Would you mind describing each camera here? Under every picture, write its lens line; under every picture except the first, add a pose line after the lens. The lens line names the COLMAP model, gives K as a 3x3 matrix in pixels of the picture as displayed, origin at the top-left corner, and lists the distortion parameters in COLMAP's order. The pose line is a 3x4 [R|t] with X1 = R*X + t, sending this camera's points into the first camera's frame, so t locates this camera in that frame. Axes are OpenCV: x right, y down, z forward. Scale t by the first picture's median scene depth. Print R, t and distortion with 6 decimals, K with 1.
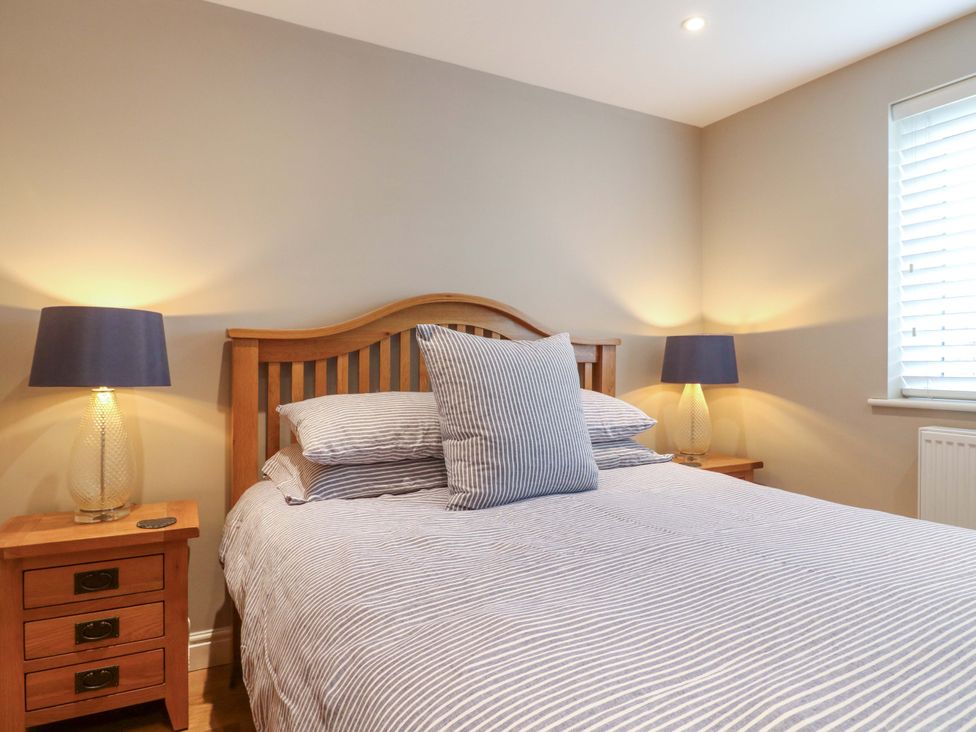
lens RADIAL K [[606.4, 0, 488.0], [0, 606.4, 366.0], [0, 0, 1]] dist [-0.003377, -0.001968]
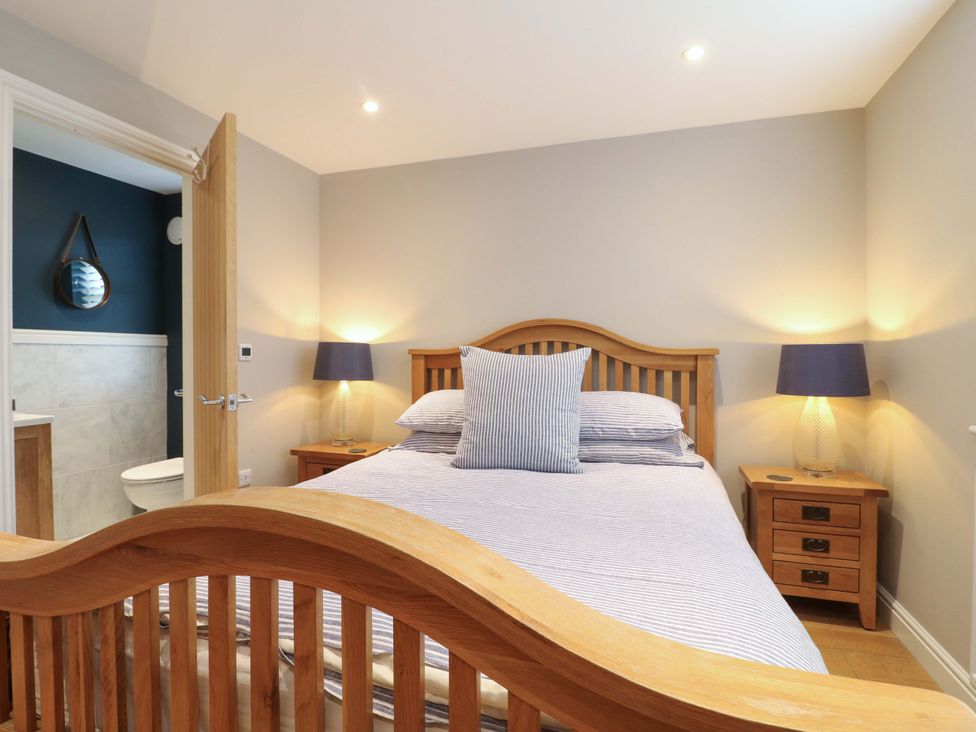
lens RADIAL K [[503.9, 0, 488.0], [0, 503.9, 366.0], [0, 0, 1]] dist [-0.002335, -0.011226]
pose [[0.690800, 0.008700, -0.722994, 0.756707], [-0.008151, 0.999958, 0.004245, -0.020577], [0.723000, 0.002961, 0.690842, 0.148744]]
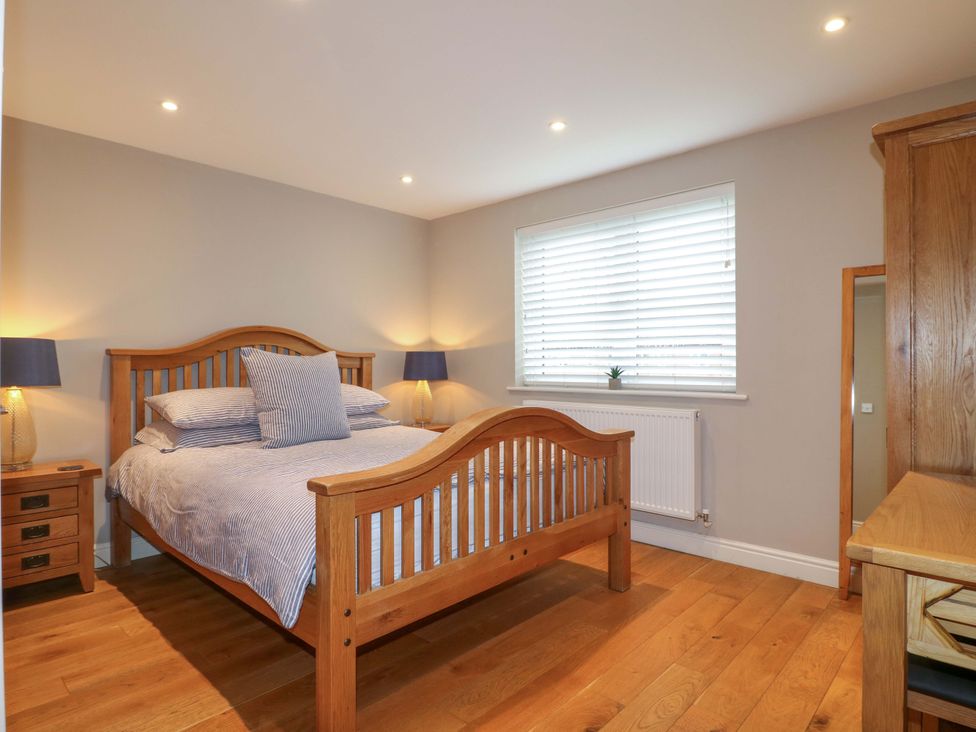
lens RADIAL K [[562.6, 0, 488.0], [0, 562.6, 366.0], [0, 0, 1]] dist [-0.004910, -0.001750]
pose [[0.947204, -0.005835, 0.320578, 0.031734], [0.008101, 0.999951, -0.005736, 0.000285], [-0.320529, 0.008031, 0.947205, -0.674196]]
